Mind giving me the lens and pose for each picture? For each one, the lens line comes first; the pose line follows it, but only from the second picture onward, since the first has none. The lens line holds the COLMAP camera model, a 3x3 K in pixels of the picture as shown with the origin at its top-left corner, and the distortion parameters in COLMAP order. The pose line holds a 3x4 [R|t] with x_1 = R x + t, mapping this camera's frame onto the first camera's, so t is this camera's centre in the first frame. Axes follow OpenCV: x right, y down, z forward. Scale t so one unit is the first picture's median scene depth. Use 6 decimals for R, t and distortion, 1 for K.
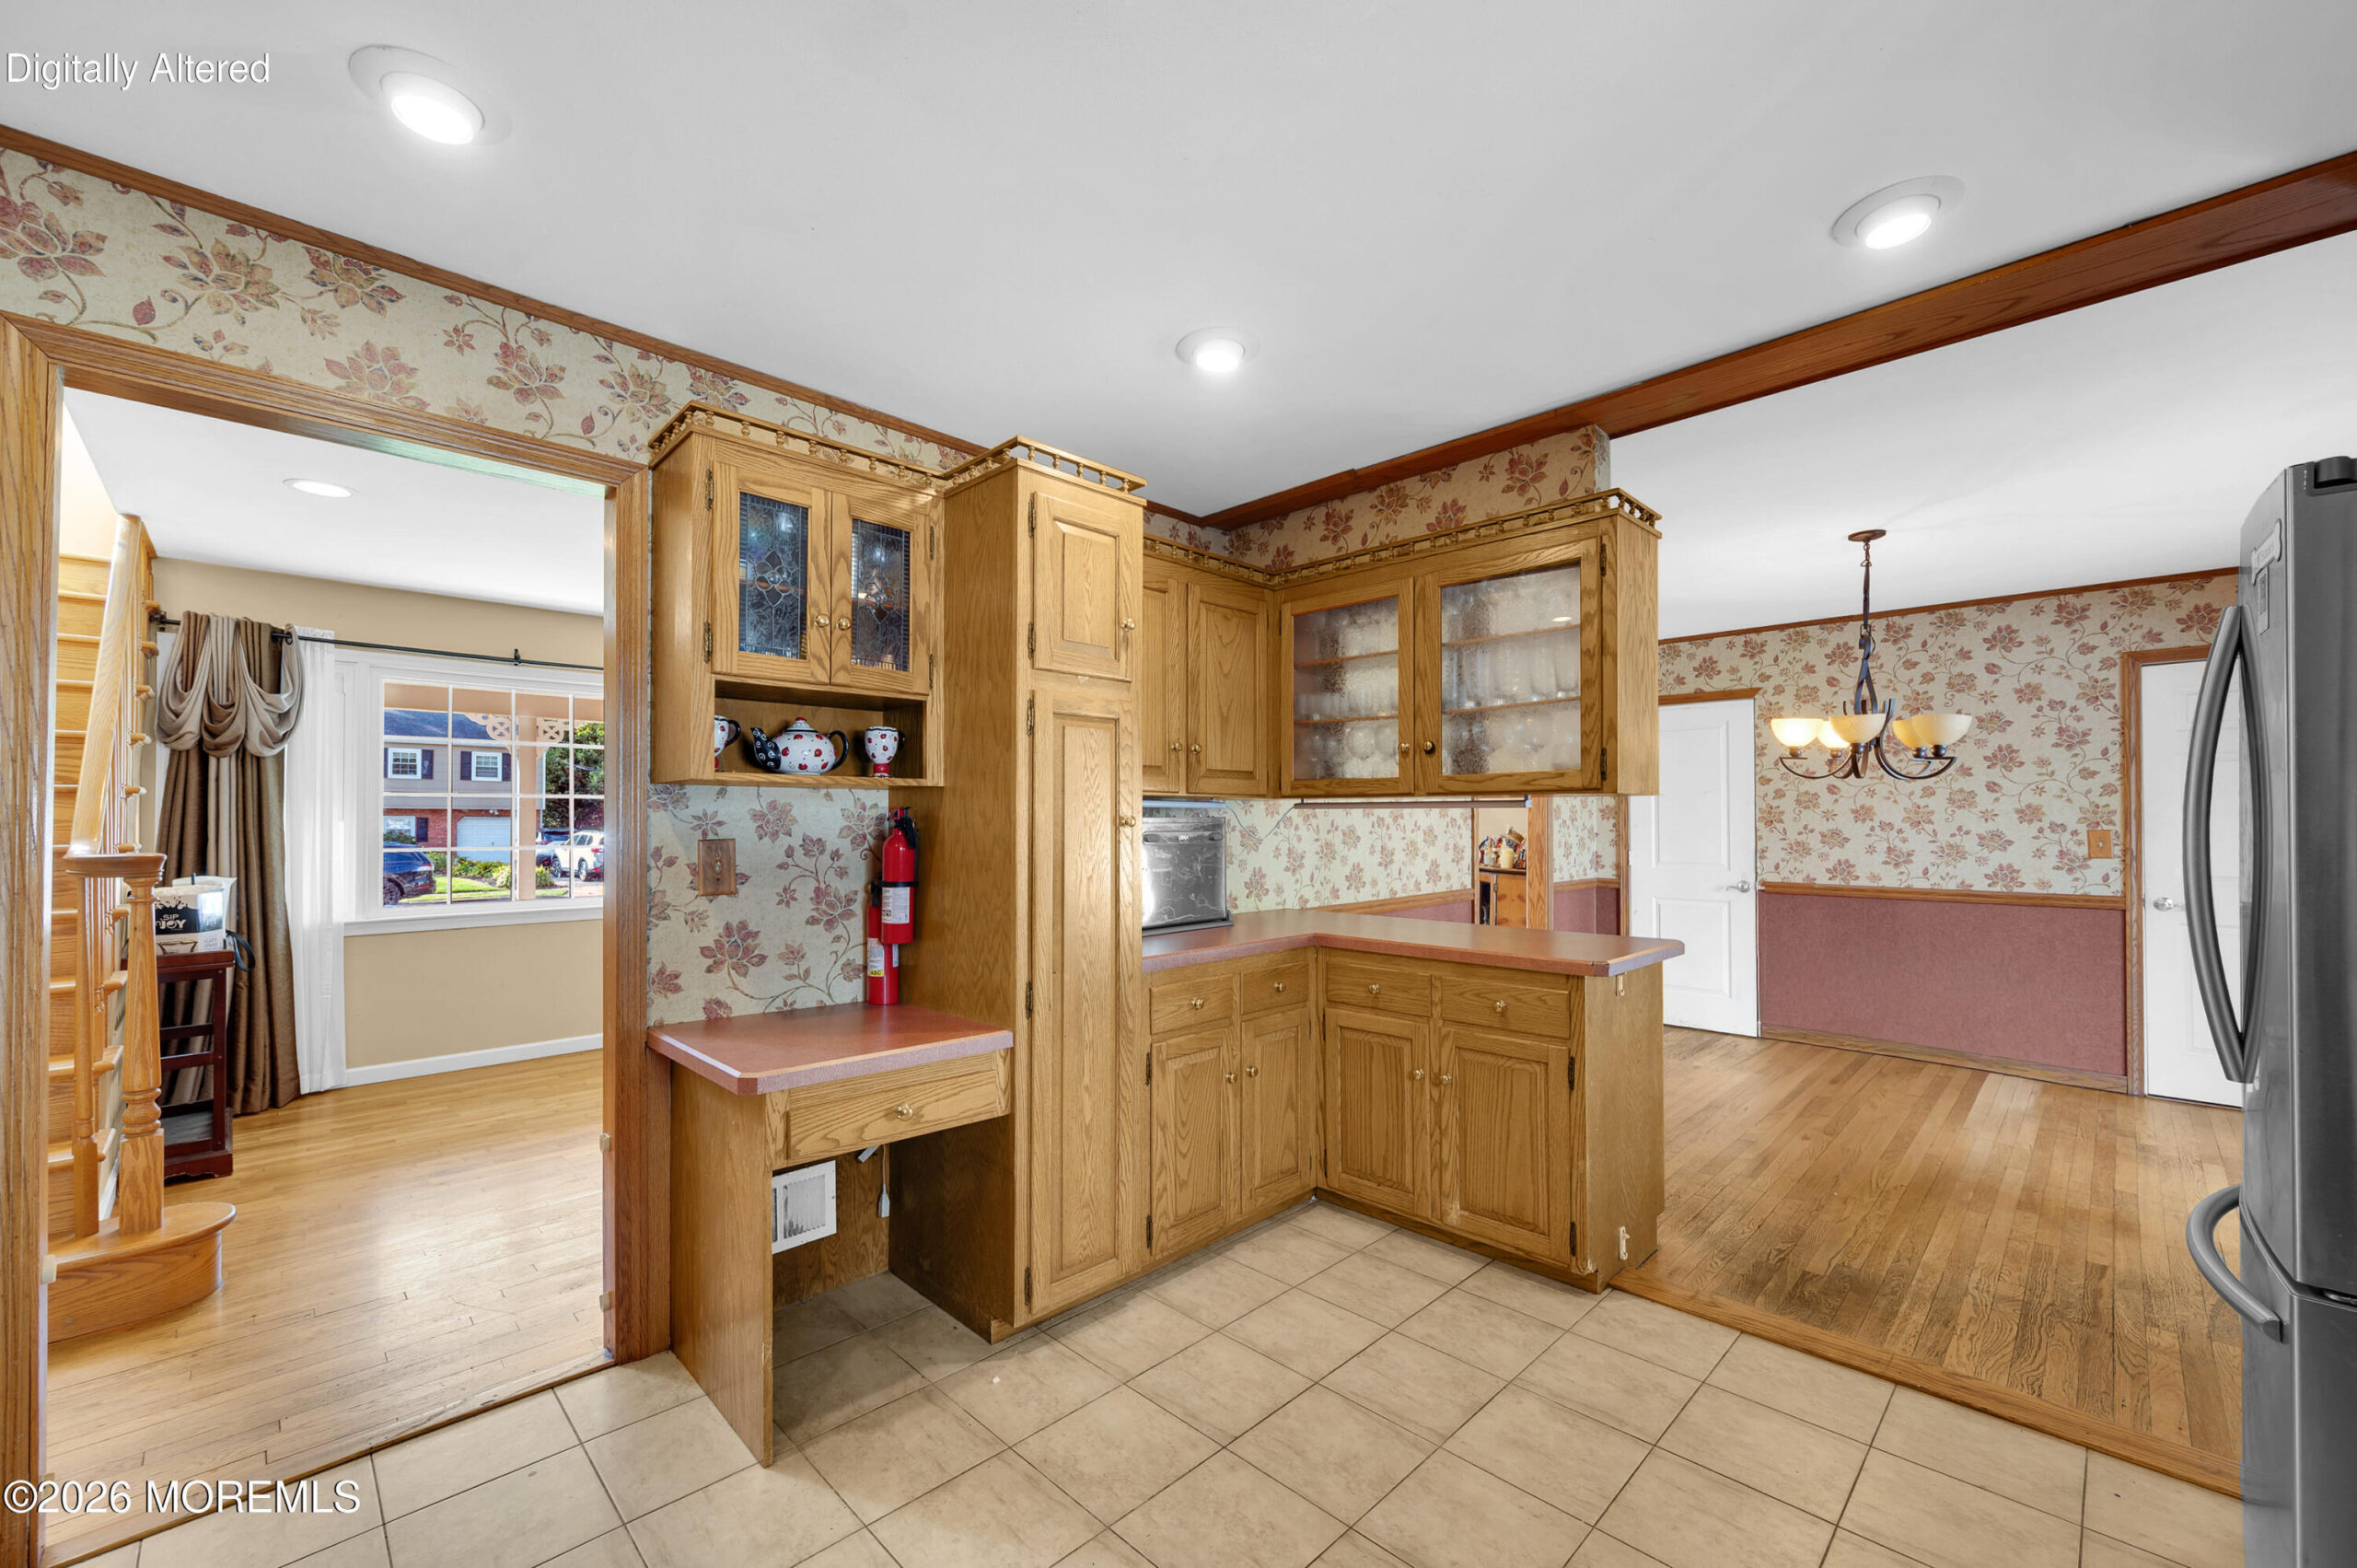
lens RADIAL K [[926.5, 0, 1160.8], [0, 926.5, 808.0], [0, 0, 1]] dist [-0.001983, 0.000353]
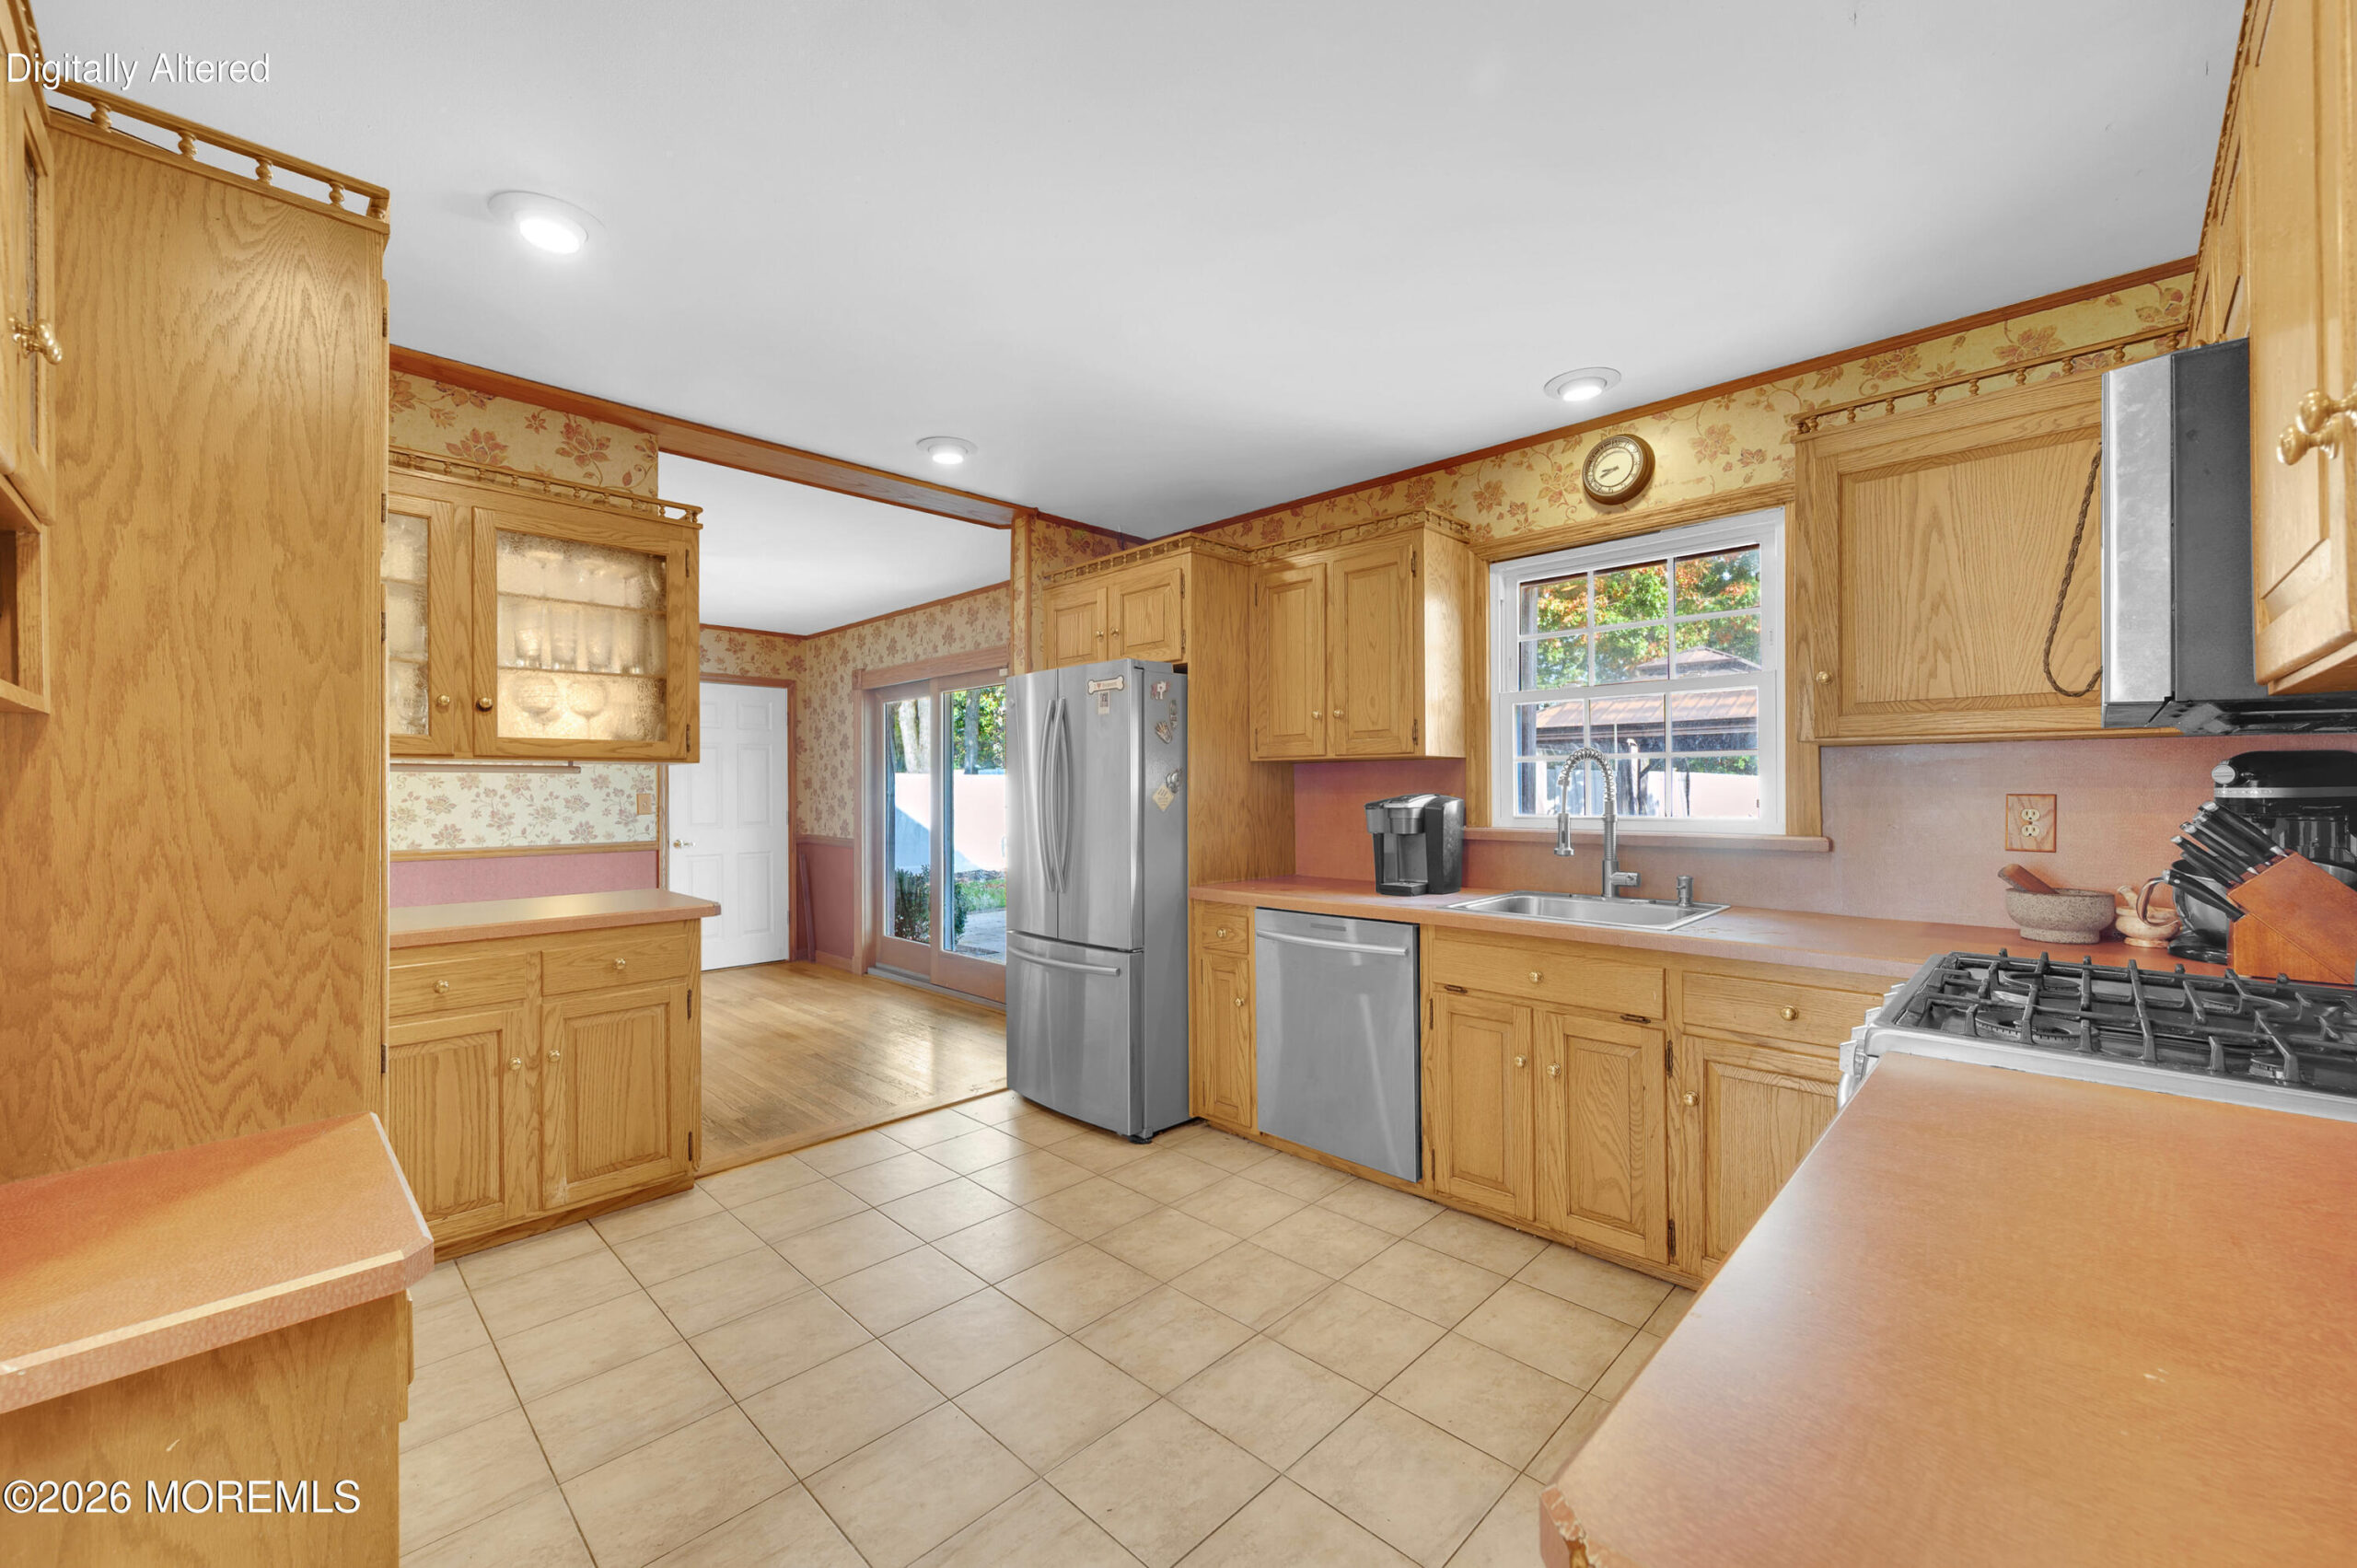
lens RADIAL K [[926.5, 0, 1192.2], [0, 926.5, 788.4], [0, 0, 1]] dist [-0.001983, 0.000353]
pose [[-0.027232, -0.003420, 0.999623, -0.642789], [-0.010195, 0.999943, 0.003143, 0.004984], [-0.999577, -0.010106, -0.027265, 0.356152]]
